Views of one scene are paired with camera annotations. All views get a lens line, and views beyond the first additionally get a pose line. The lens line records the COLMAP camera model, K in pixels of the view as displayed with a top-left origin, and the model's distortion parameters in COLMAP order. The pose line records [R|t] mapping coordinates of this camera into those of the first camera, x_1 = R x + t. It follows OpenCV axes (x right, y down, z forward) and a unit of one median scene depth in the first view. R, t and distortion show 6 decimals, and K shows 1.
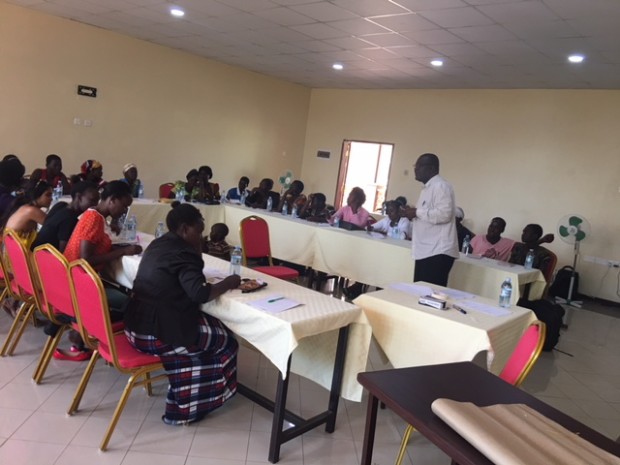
lens RADIAL K [[503.8, 0, 310.0], [0, 503.8, 232.5], [0, 0, 1]] dist [-0.003956, -0.006991]
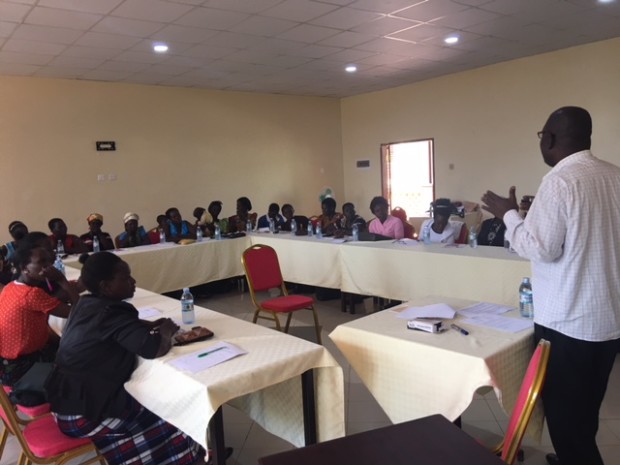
lens RADIAL K [[503.8, 0, 310.0], [0, 503.8, 232.5], [0, 0, 1]] dist [-0.003956, -0.006991]
pose [[0.973263, -0.163991, -0.160828, 0.128910], [0.158192, 0.986226, -0.048309, 0.004281], [0.166535, 0.021575, 0.985799, 0.116547]]
